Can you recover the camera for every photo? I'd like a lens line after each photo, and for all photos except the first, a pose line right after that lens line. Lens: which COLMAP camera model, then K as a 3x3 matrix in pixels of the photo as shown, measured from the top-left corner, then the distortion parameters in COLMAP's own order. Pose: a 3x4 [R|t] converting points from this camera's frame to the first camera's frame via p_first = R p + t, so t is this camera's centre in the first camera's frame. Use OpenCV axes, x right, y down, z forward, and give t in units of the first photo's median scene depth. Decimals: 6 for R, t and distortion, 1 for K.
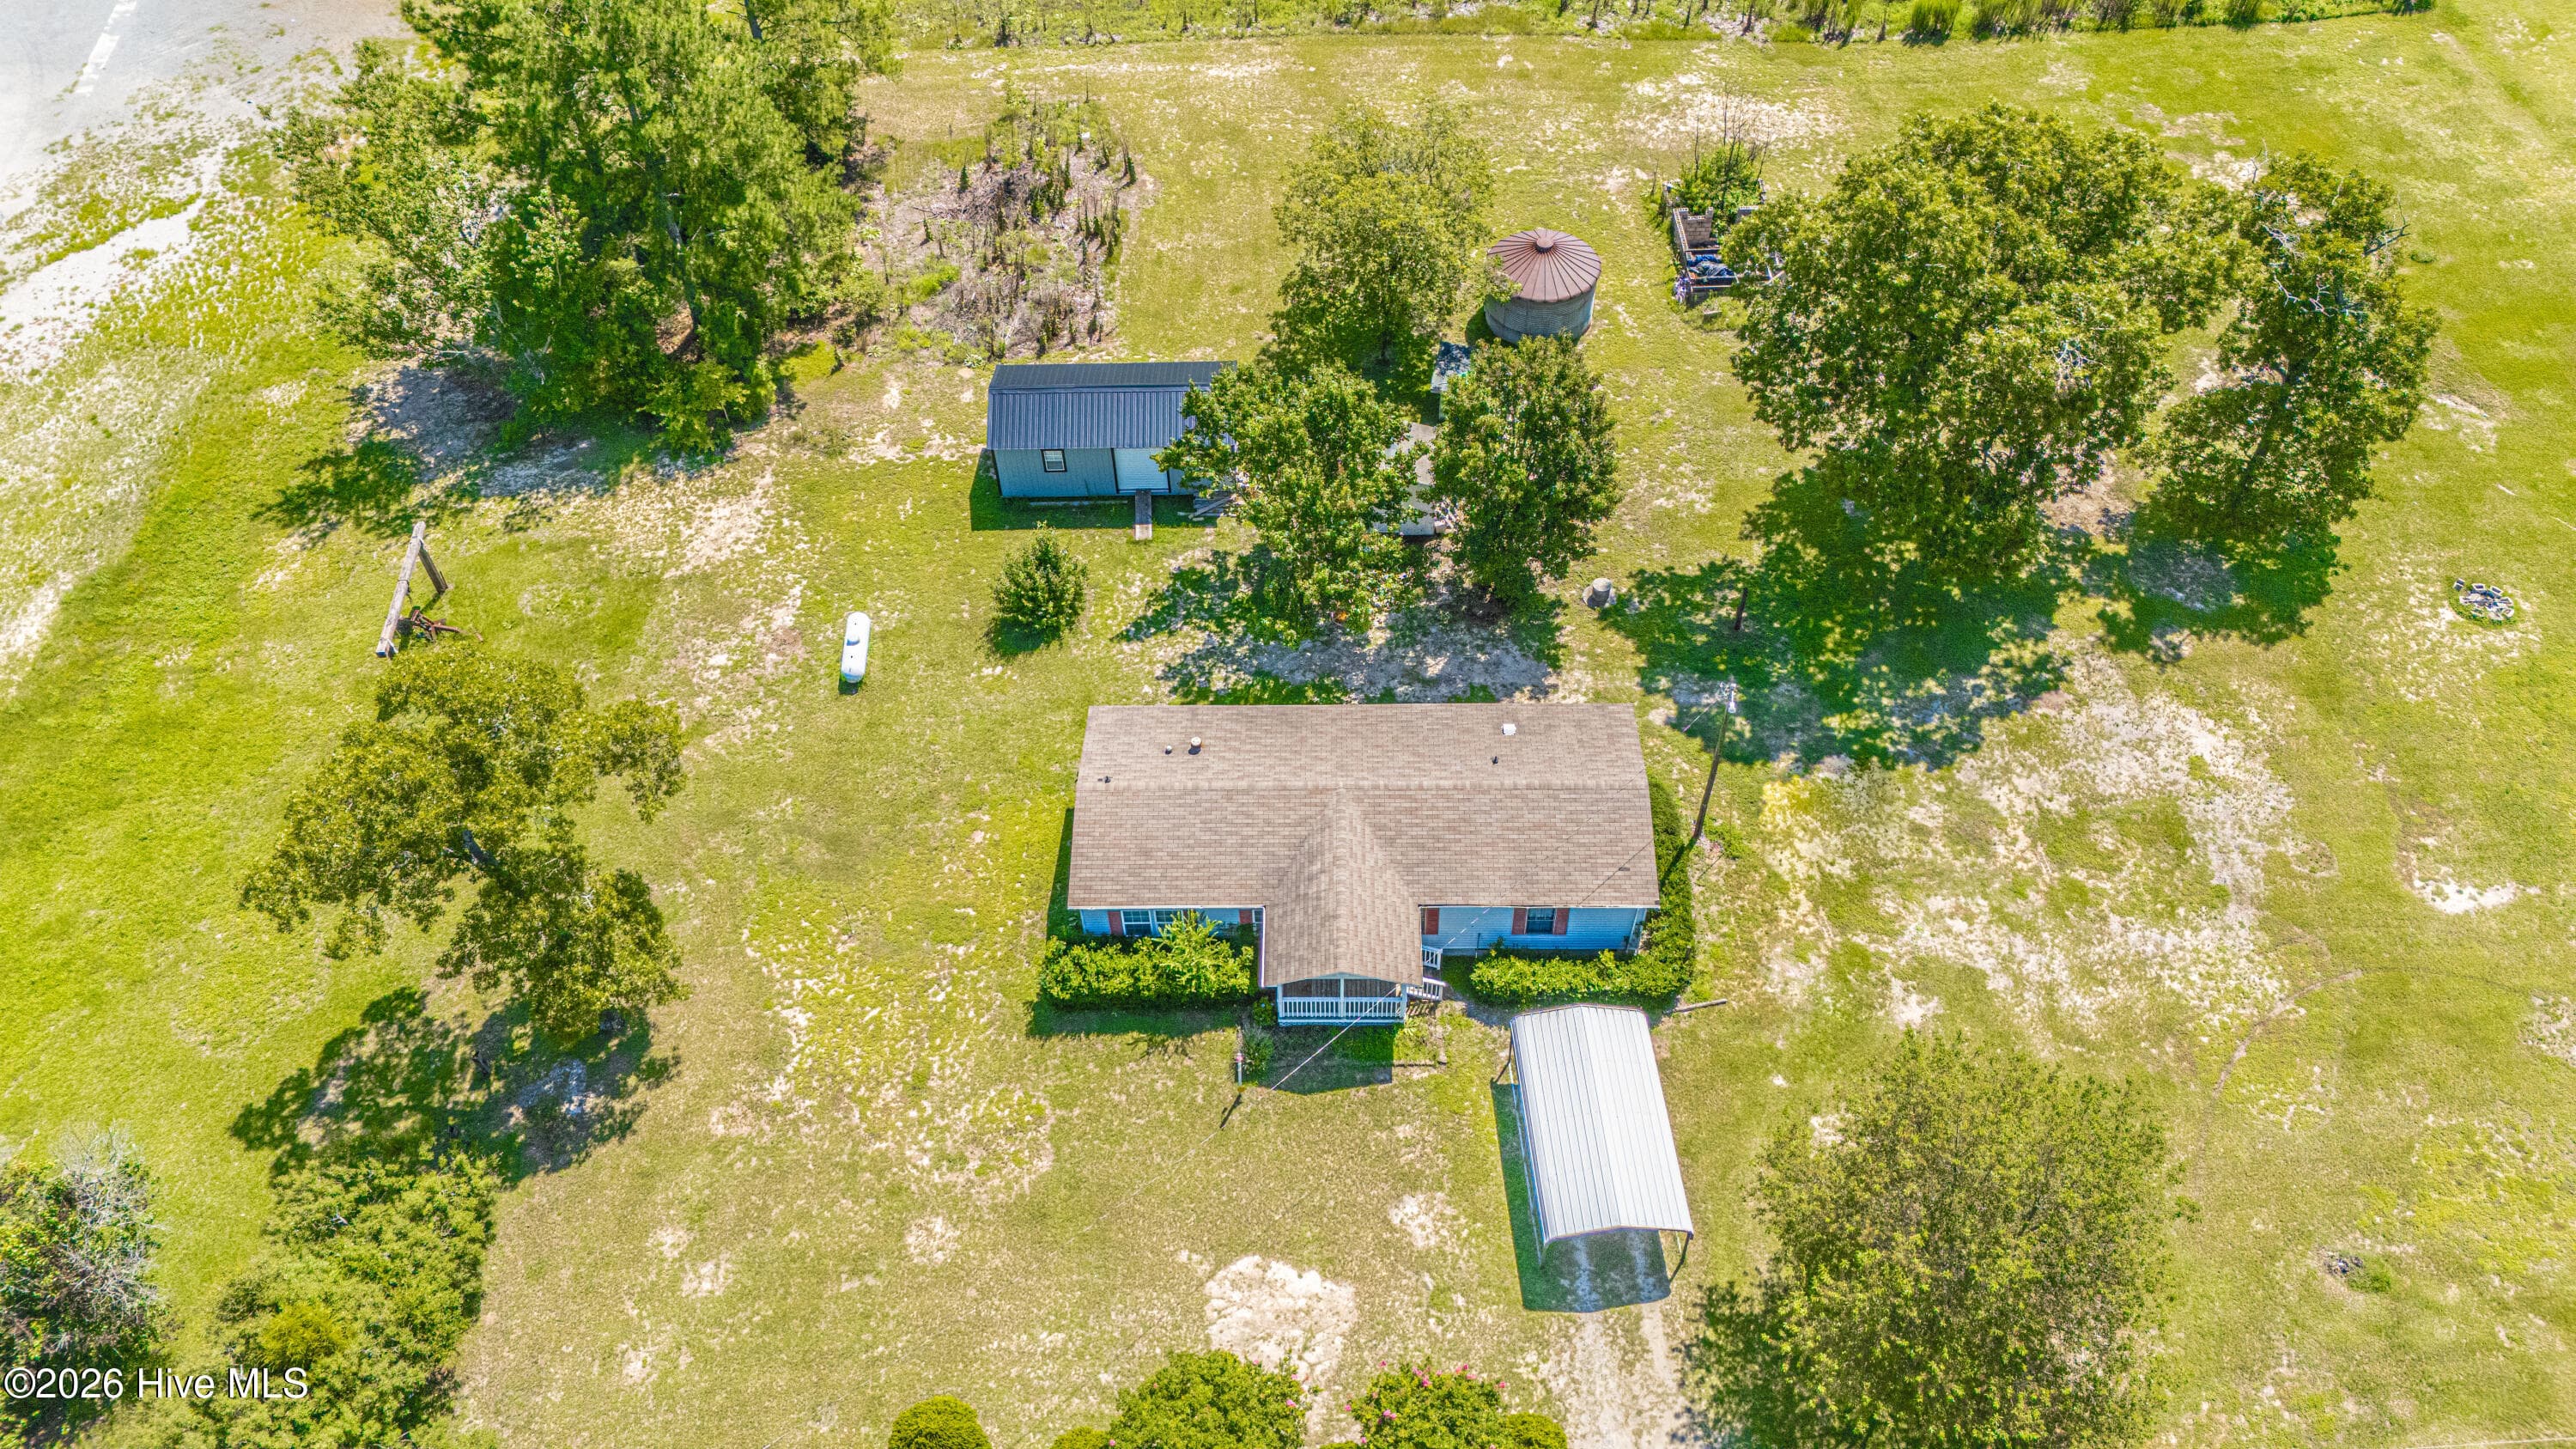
lens RADIAL K [[1867.8, 0, 1288.0], [0, 1867.8, 724.5], [0, 0, 1]] dist [0.077895, -0.081165]
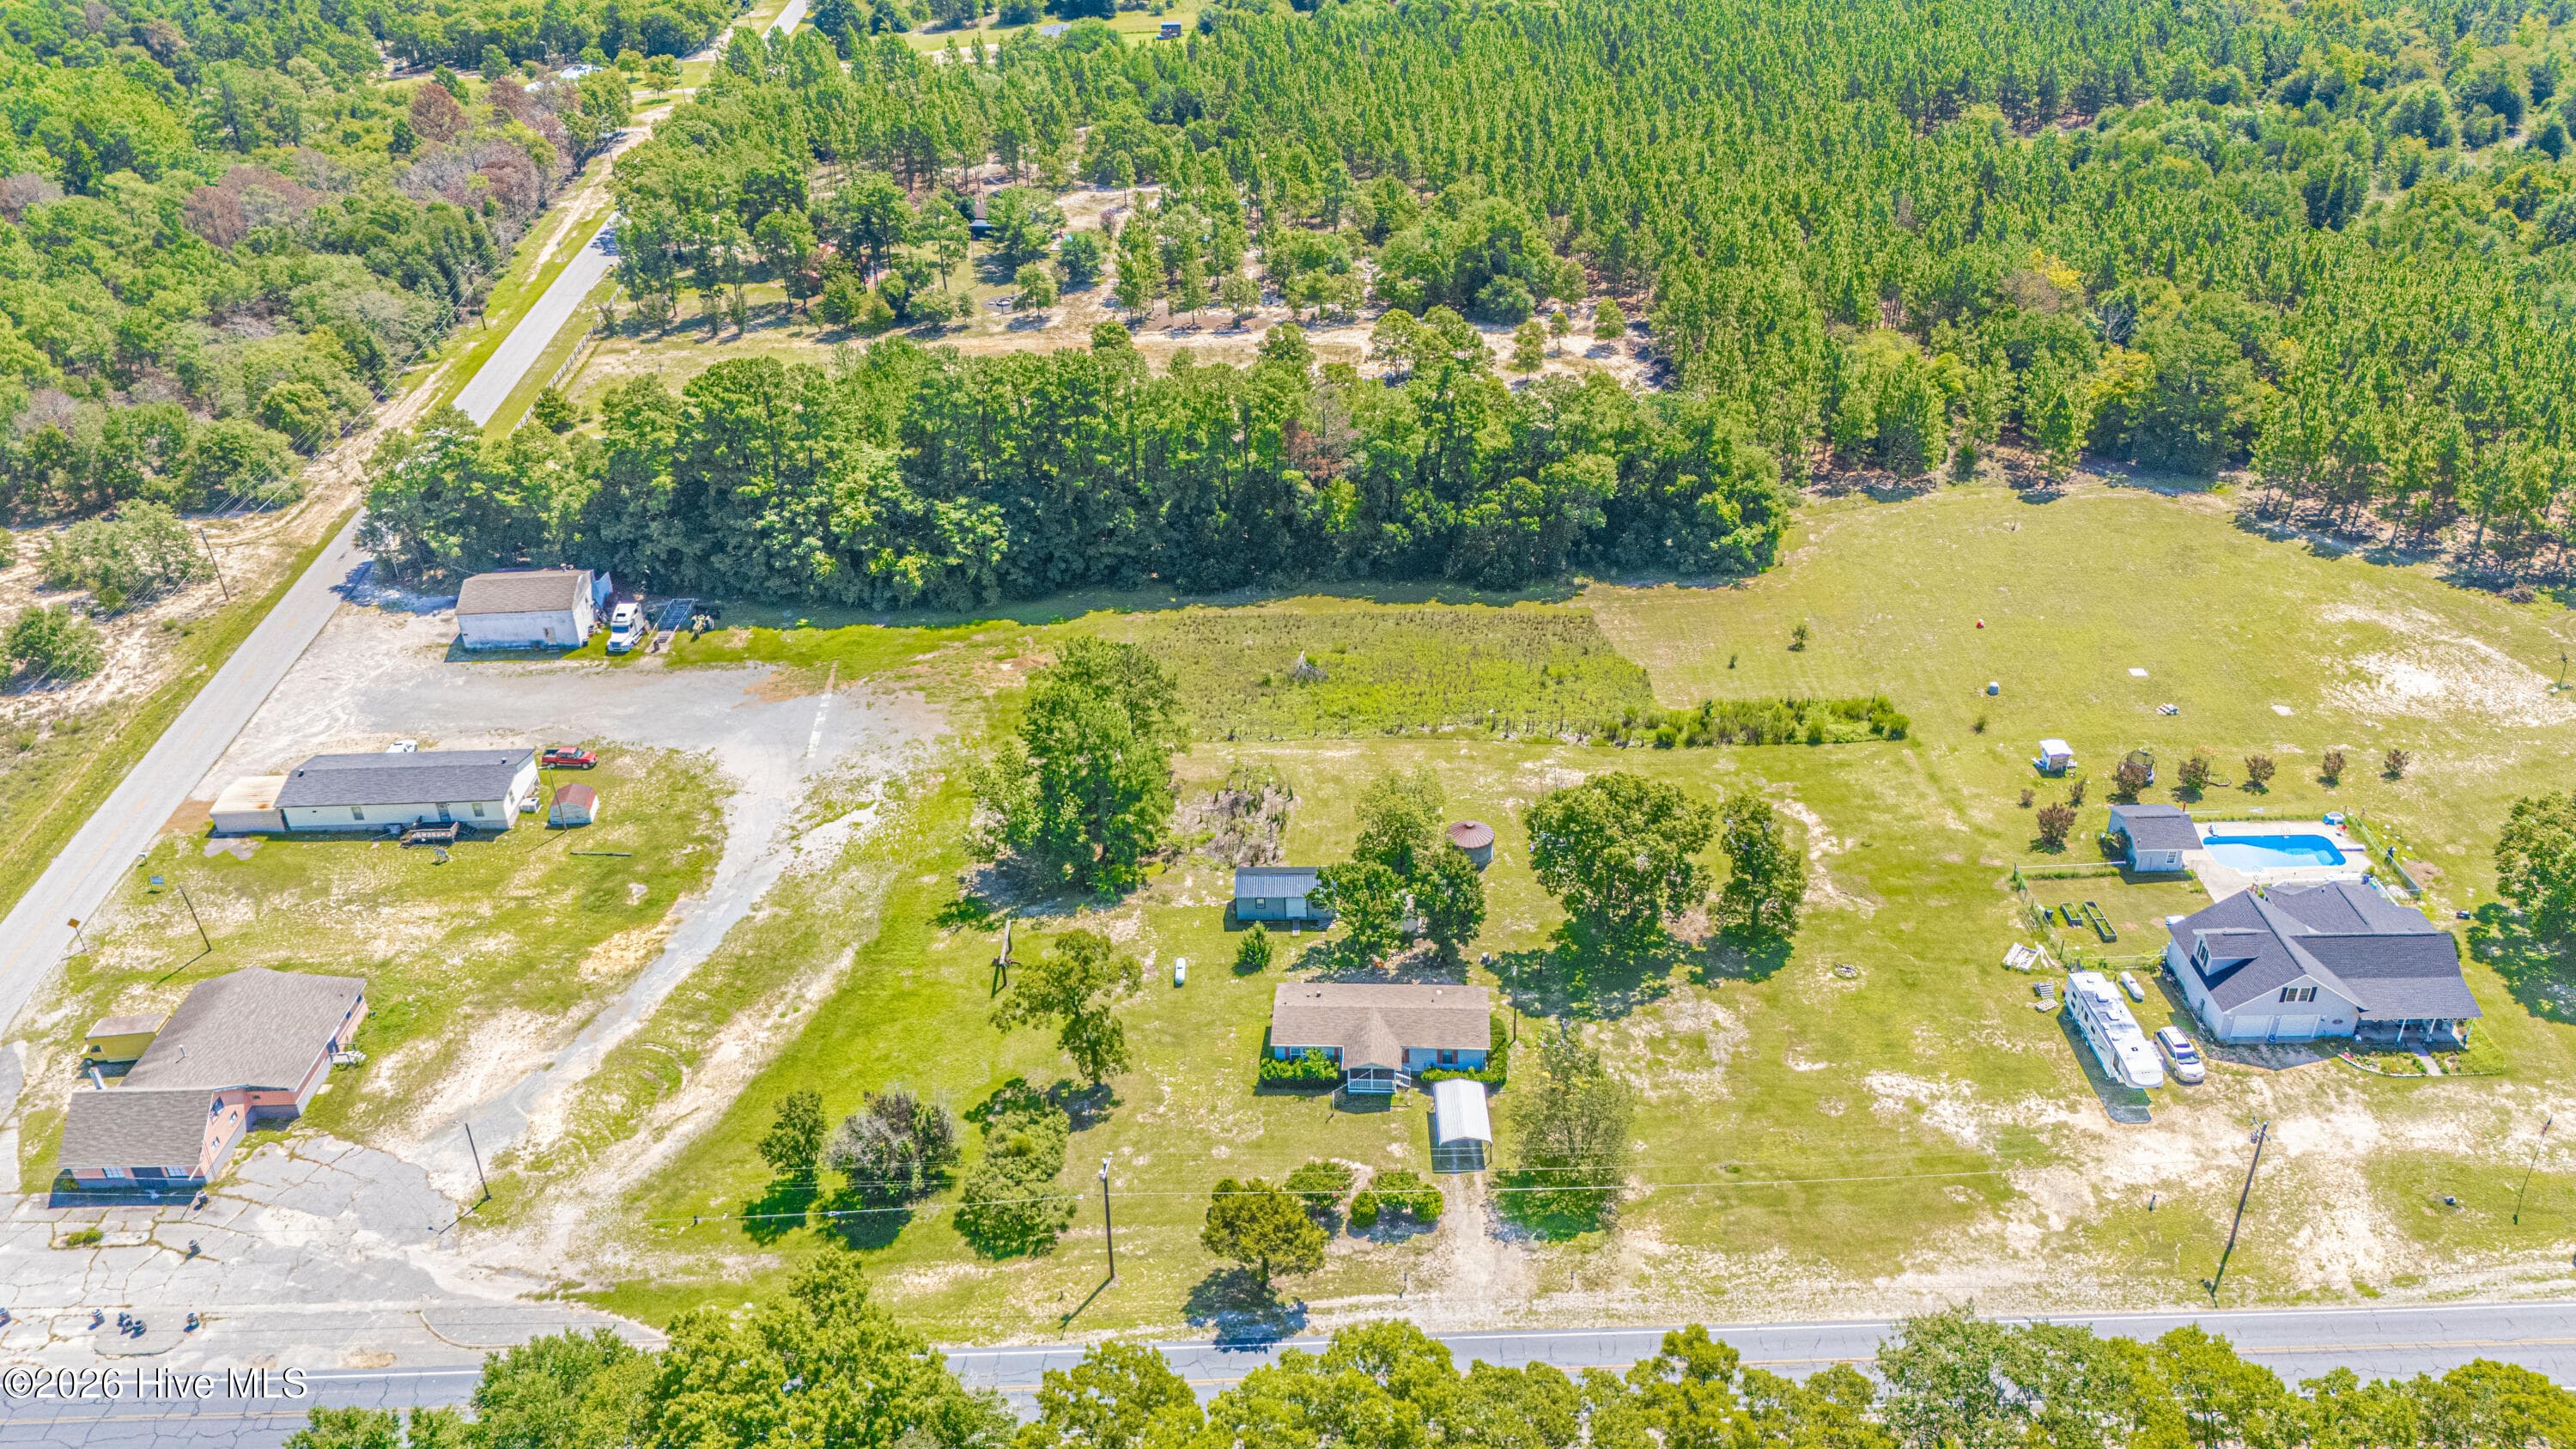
lens RADIAL K [[1867.8, 0, 1288.0], [0, 1867.8, 724.5], [0, 0, 1]] dist [0.077895, -0.081165]
pose [[0.998592, 0.016711, -0.050342, 0.029439], [-0.032860, 0.939920, -0.339810, 0.484887], [0.041639, 0.340986, 0.939146, -1.413331]]
